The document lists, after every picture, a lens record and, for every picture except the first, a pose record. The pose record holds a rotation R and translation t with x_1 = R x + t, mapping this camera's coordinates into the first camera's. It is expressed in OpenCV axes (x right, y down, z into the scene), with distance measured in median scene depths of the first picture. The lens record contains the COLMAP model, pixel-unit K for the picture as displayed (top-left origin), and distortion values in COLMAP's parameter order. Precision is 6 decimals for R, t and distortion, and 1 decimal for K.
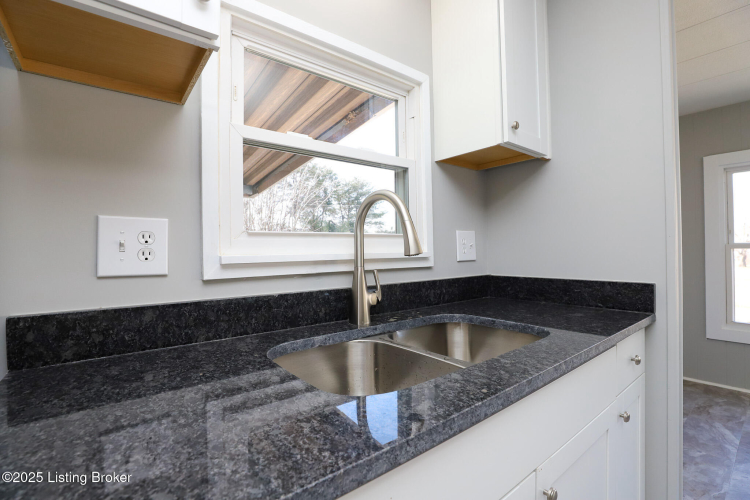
lens RADIAL K [[342.9, 0, 376.7], [0, 342.9, 247.1], [0, 0, 1]] dist [-0.041975, 0.010503]
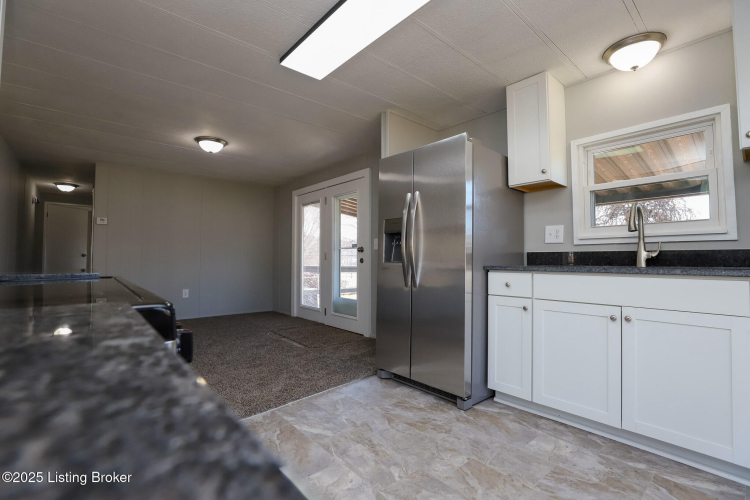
lens RADIAL K [[342.9, 0, 375.7], [0, 342.9, 248.5], [0, 0, 1]] dist [-0.041975, 0.010503]
pose [[0.030740, -0.016995, -0.999383, 1.732931], [0.013153, 0.999776, -0.016597, 0.111874], [0.999441, -0.012635, 0.030957, -0.593491]]
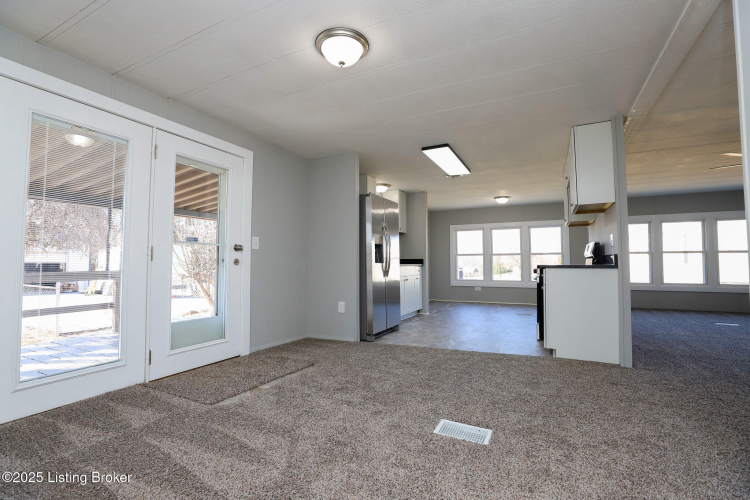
lens RADIAL K [[342.9, 0, 375.9], [0, 342.9, 249.5], [0, 0, 1]] dist [-0.041975, 0.010503]
pose [[0.917241, 0.029366, 0.397250, -2.052257], [-0.017932, 0.999312, -0.032467, 0.145069], [-0.397930, 0.022656, 0.917136, -3.765911]]
